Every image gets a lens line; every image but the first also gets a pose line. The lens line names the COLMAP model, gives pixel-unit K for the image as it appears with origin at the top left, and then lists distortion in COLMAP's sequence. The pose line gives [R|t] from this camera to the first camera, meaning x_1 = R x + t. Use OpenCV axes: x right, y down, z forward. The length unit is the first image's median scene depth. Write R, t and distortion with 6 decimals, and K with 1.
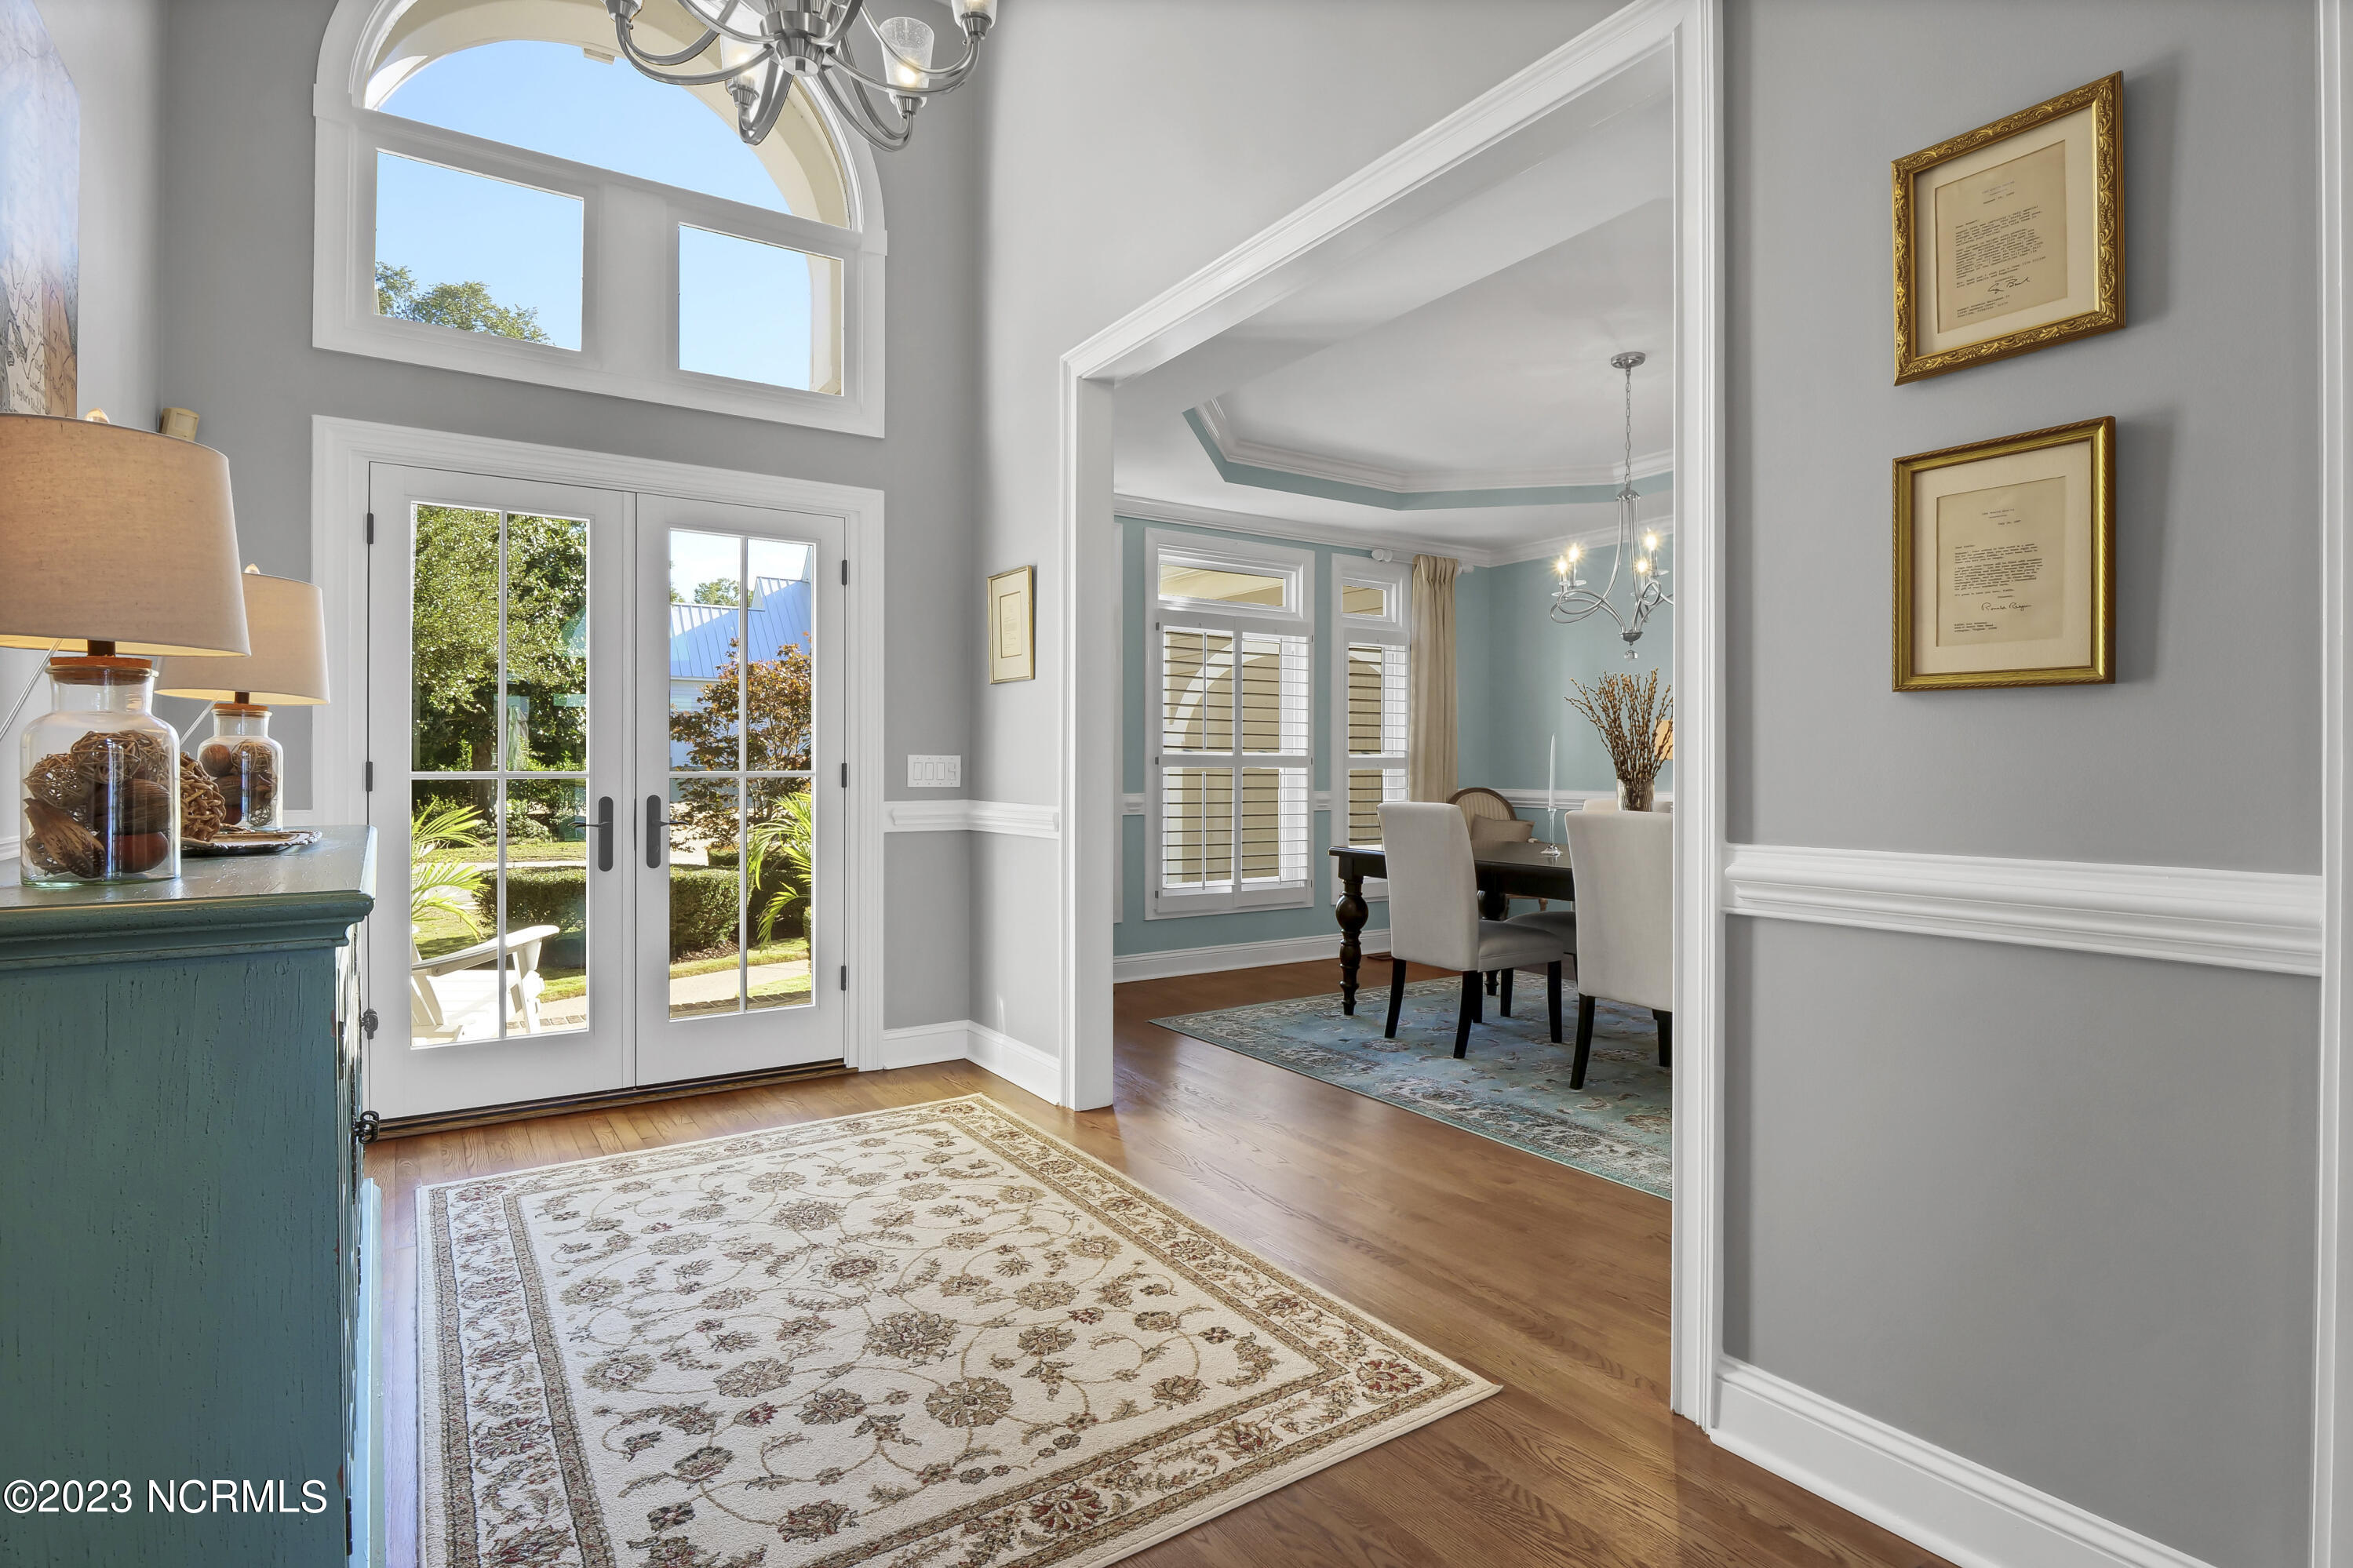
lens RADIAL K [[1174.6, 0, 1173.5], [0, 1174.6, 777.8], [0, 0, 1]] dist [-0.019817, 0.002412]
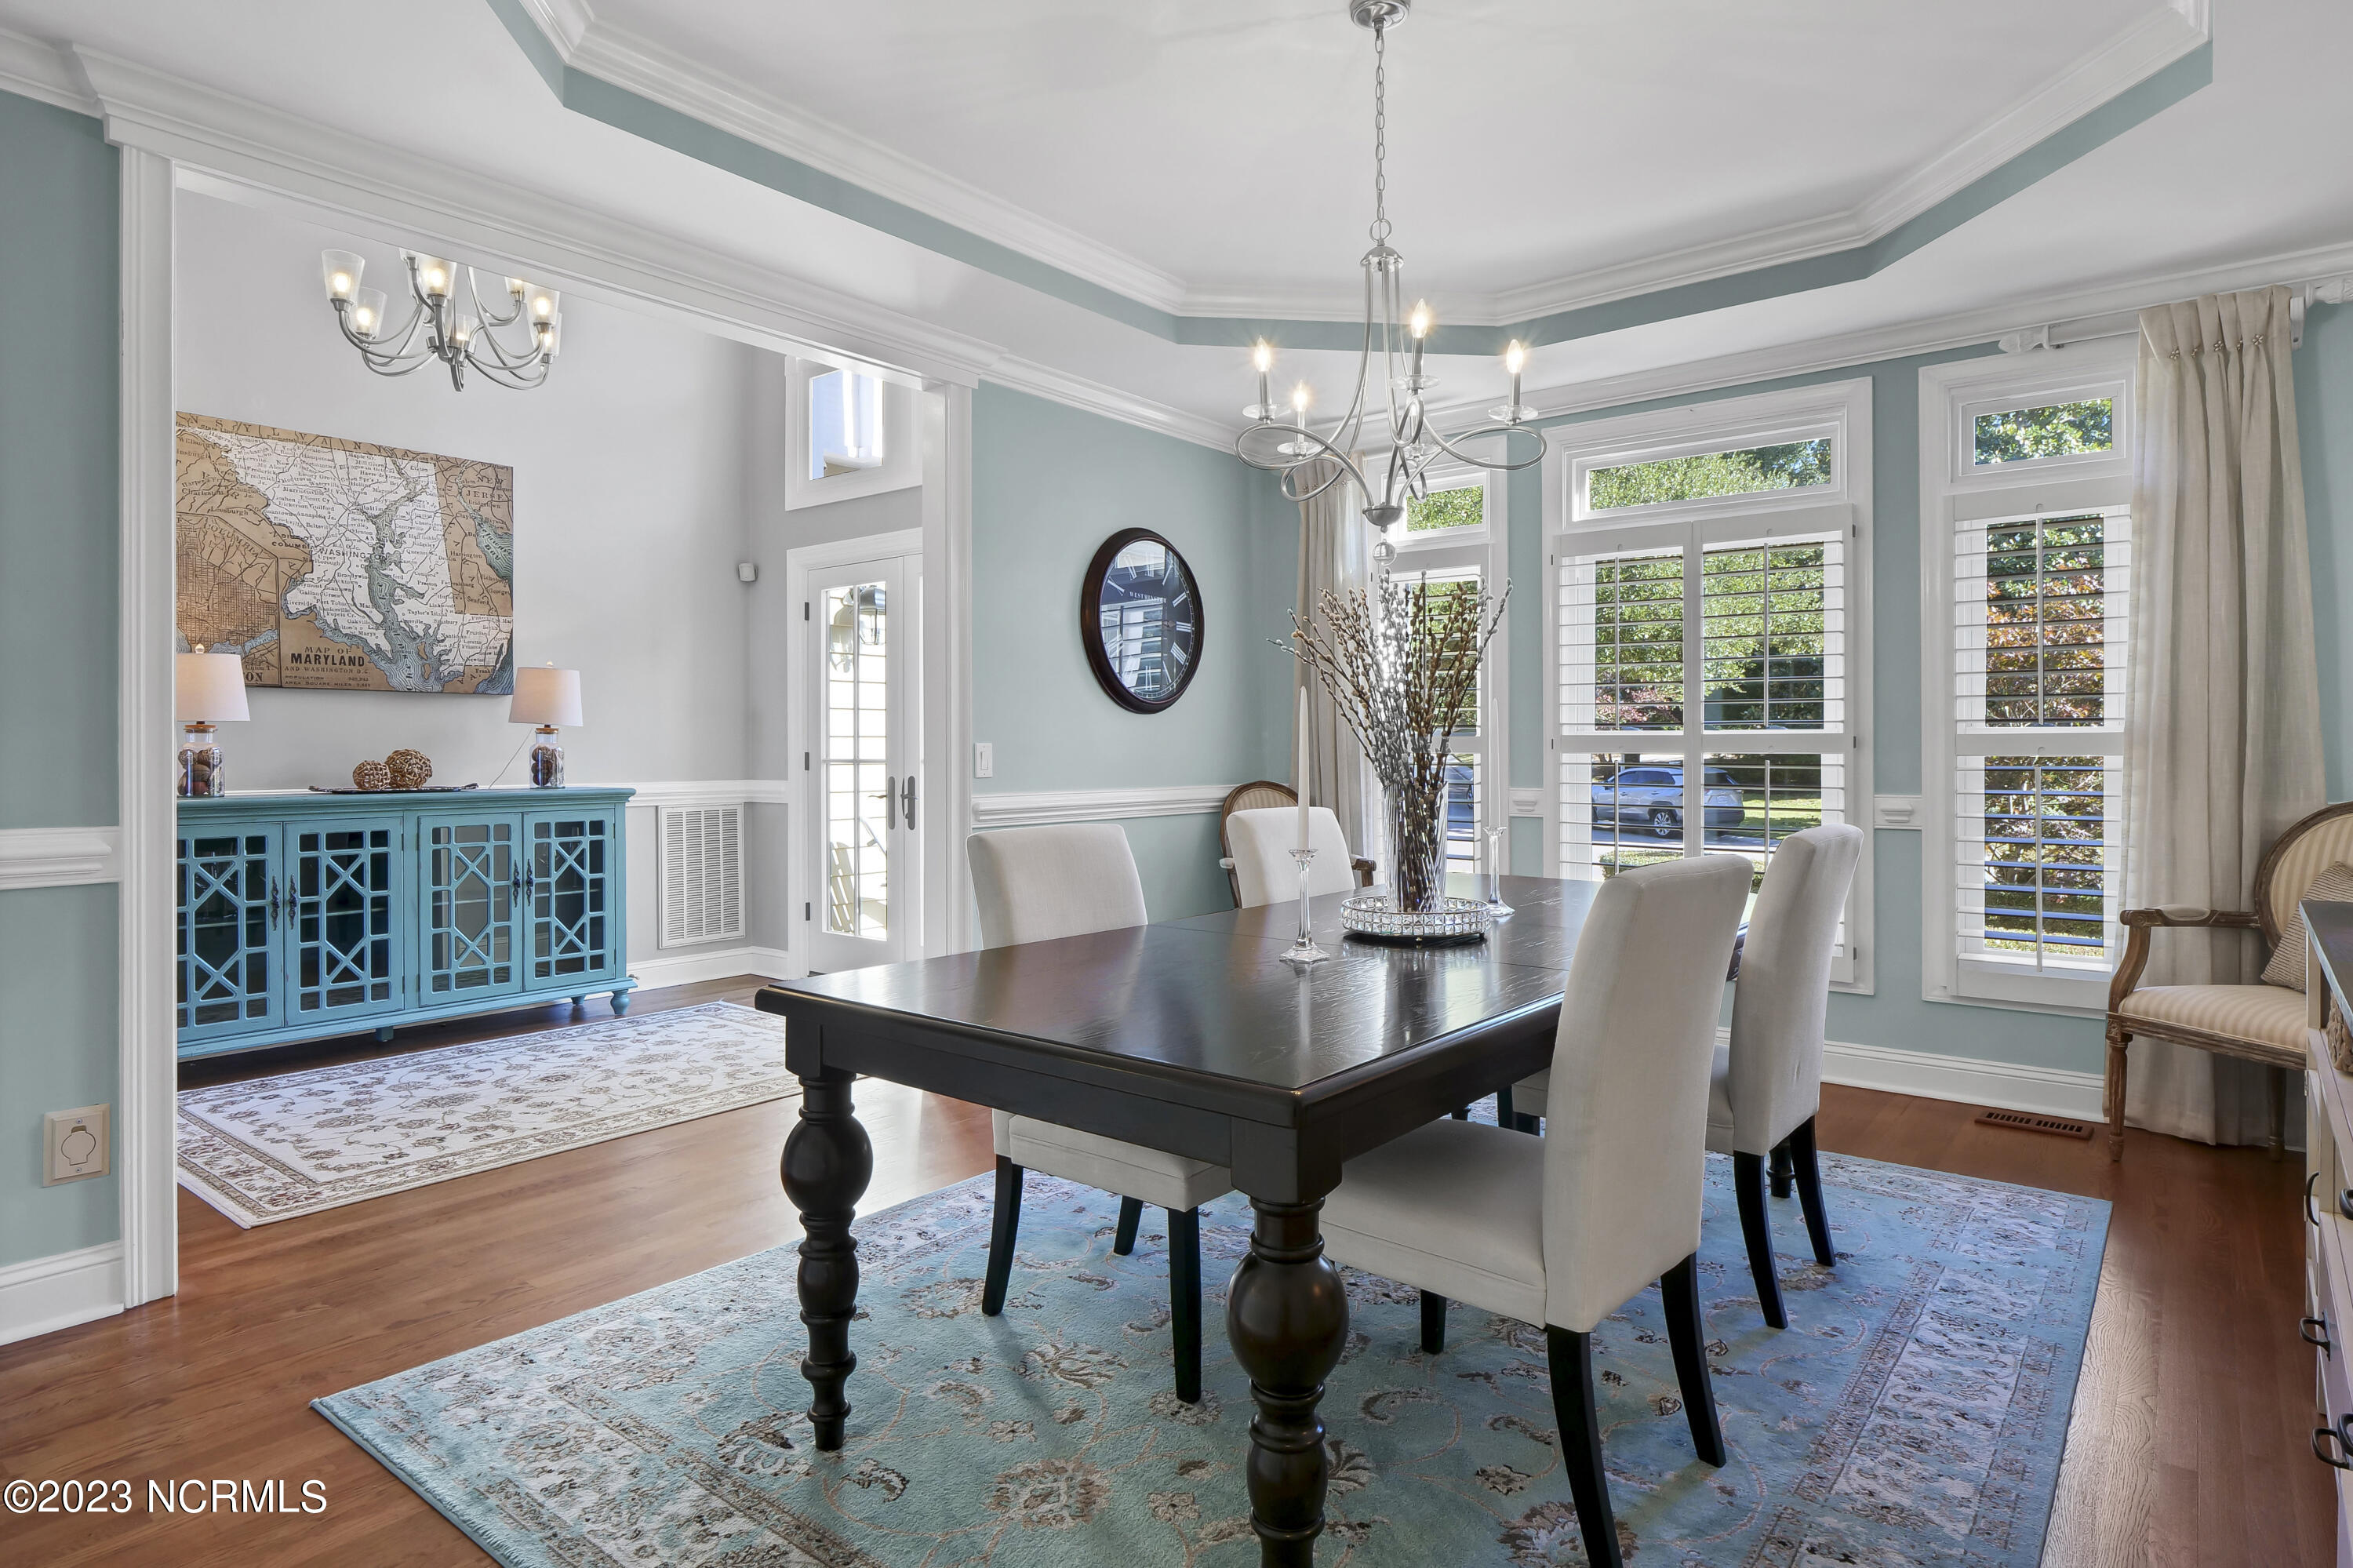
lens RADIAL K [[1273.9, 0, 1179.5], [0, 1273.9, 769.4], [0, 0, 1]] dist [-0.013674, 0.000019]
pose [[0.311114, 0.007770, -0.950341, 1.662349], [-0.002963, 0.999970, 0.007205, -0.009989], [0.950368, 0.000574, 0.311128, 1.316523]]
